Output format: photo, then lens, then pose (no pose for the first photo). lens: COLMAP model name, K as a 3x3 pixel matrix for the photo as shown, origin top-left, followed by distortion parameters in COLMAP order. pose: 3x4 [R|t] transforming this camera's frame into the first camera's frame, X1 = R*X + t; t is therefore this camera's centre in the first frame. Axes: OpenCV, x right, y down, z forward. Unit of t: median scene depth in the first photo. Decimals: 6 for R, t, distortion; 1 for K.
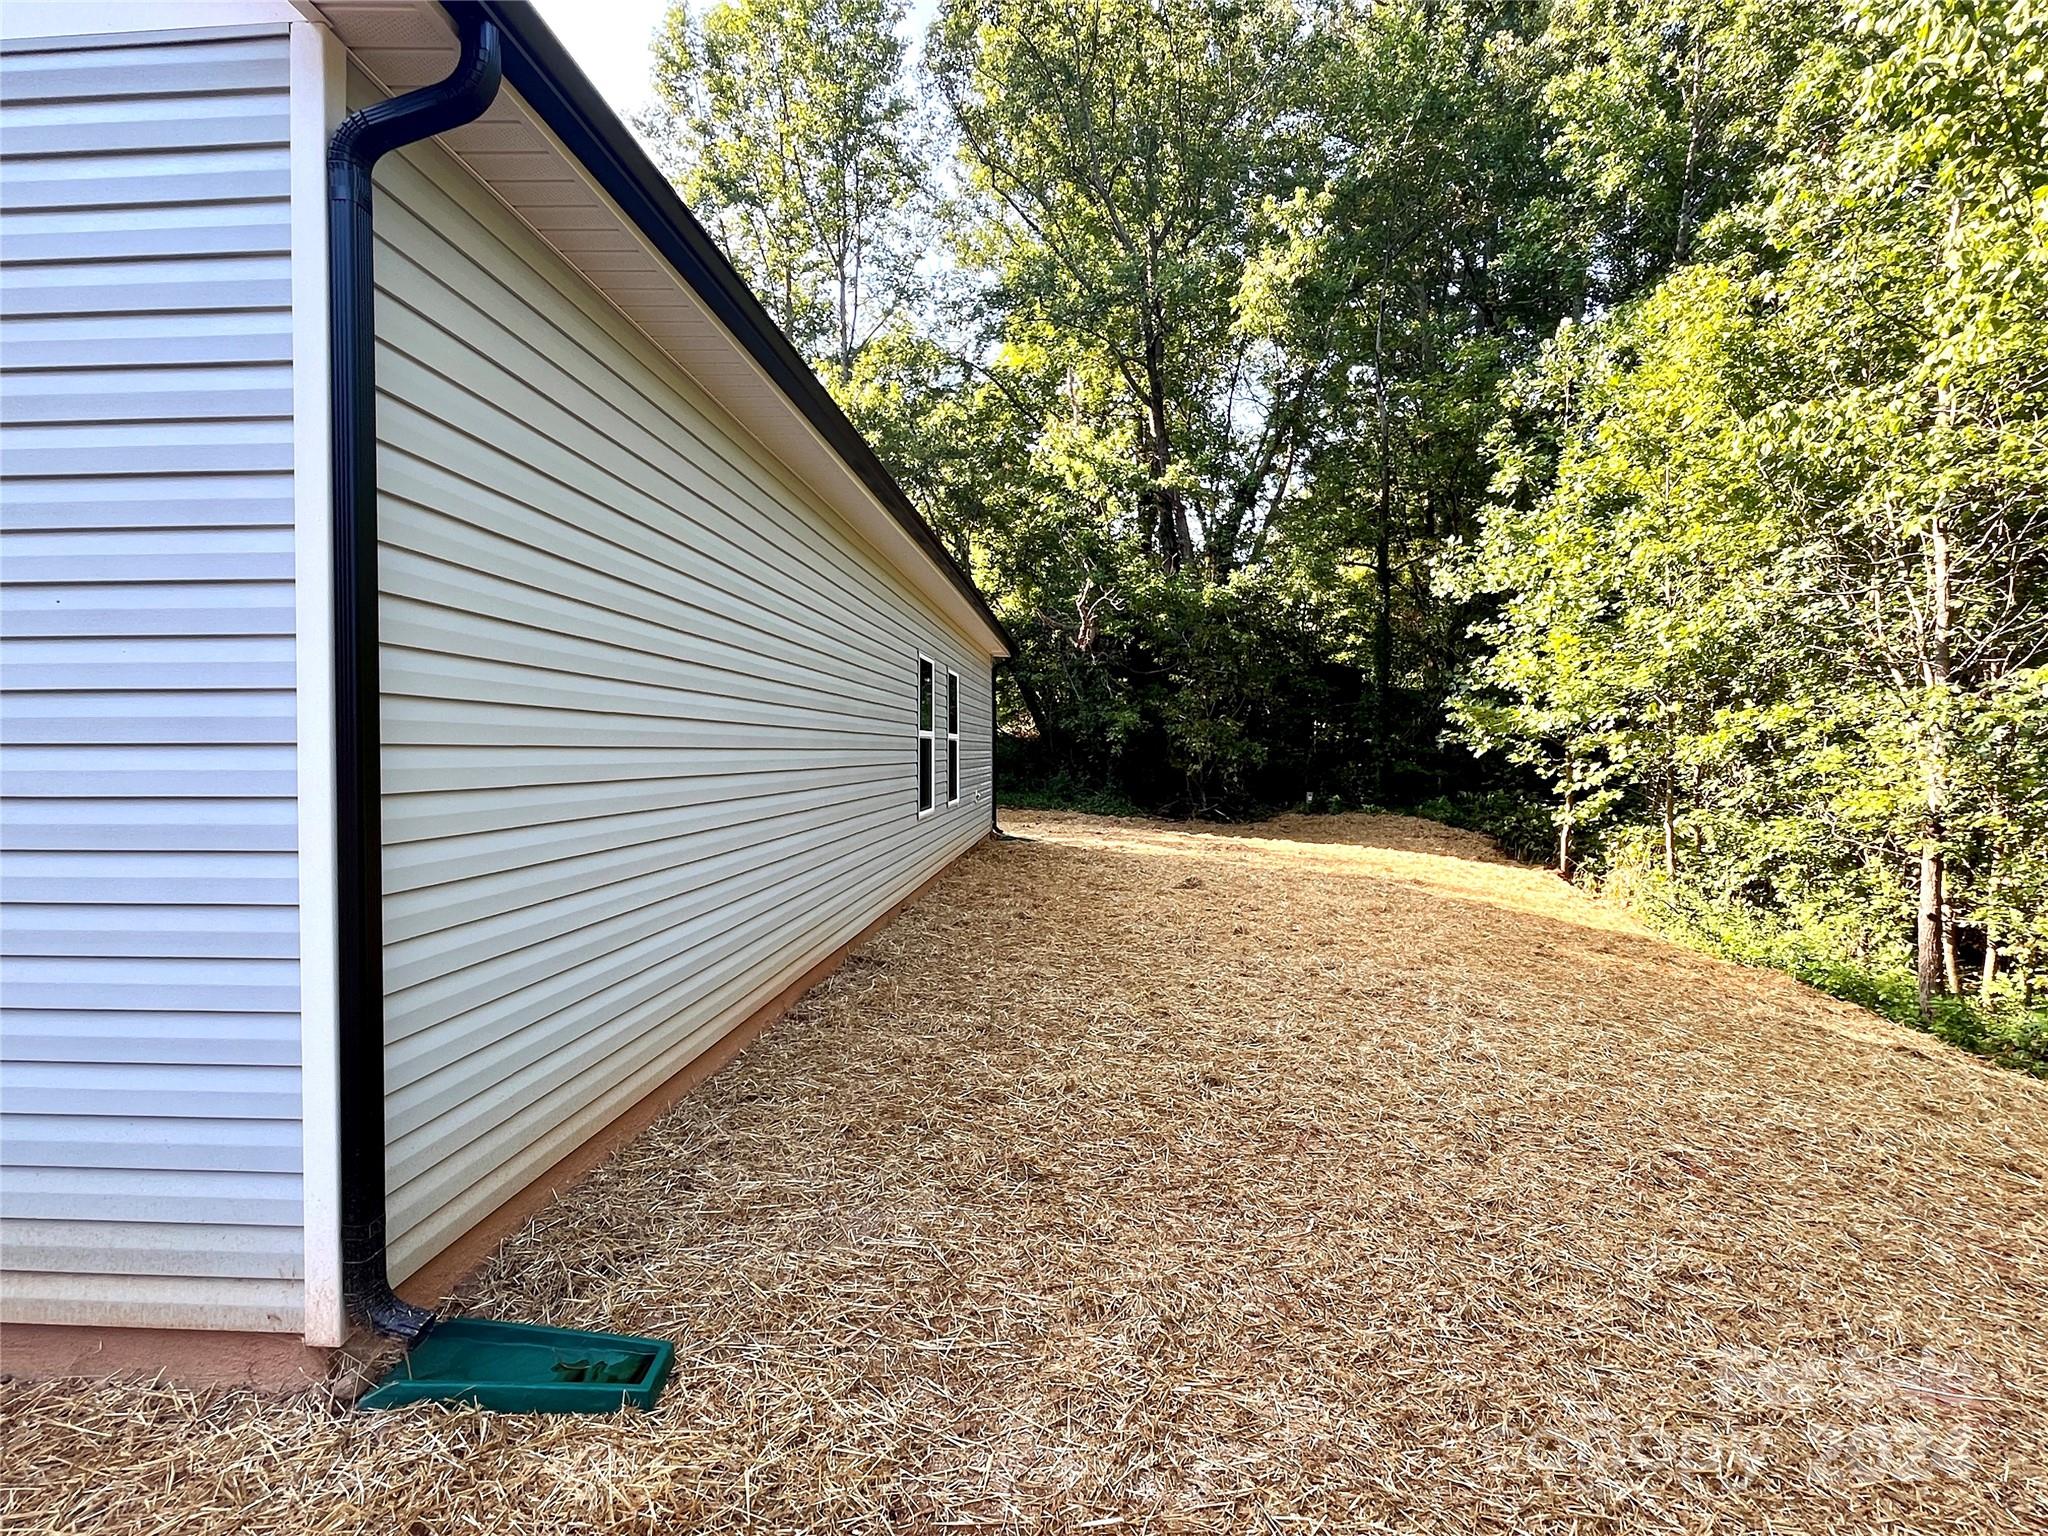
lens RADIAL K [[1006.1, 0, 1023.4], [0, 1006.1, 757.9], [0, 0, 1]] dist [-0.003097, 0.000660]
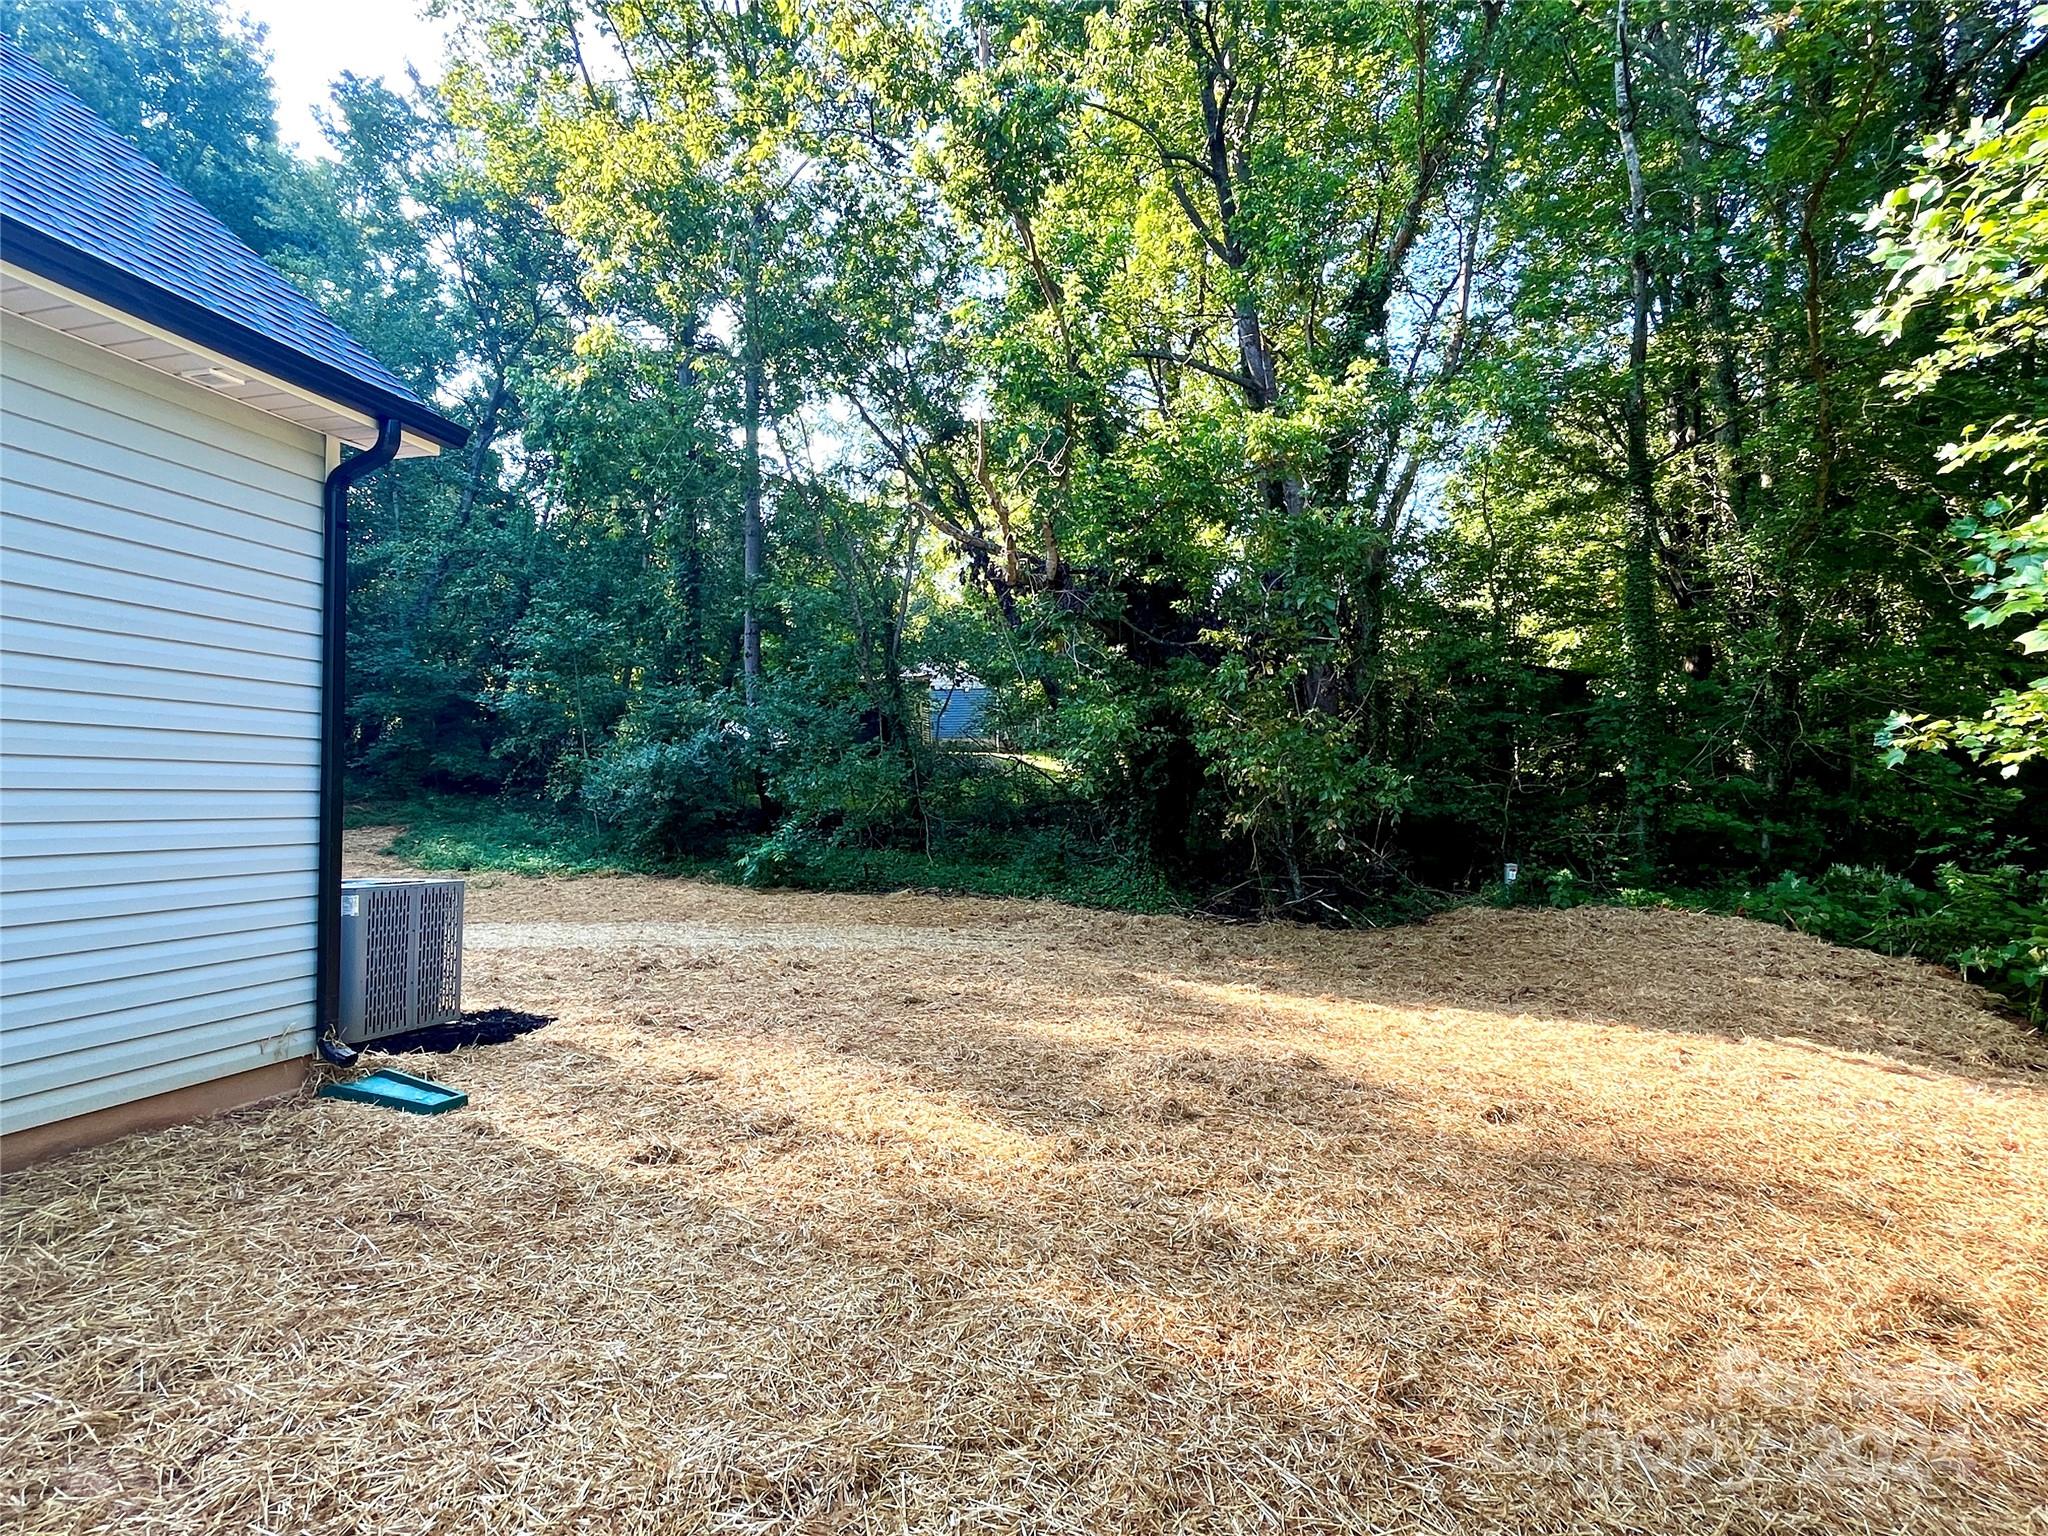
lens RADIAL K [[1006.1, 0, 1023.5], [0, 1006.1, 763.5], [0, 0, 1]] dist [-0.003097, 0.000660]
pose [[0.985087, -0.012883, -0.171572, 0.246197], [0.005027, 0.998922, -0.046144, 0.007692], [0.171981, 0.044593, 0.984090, 0.866096]]
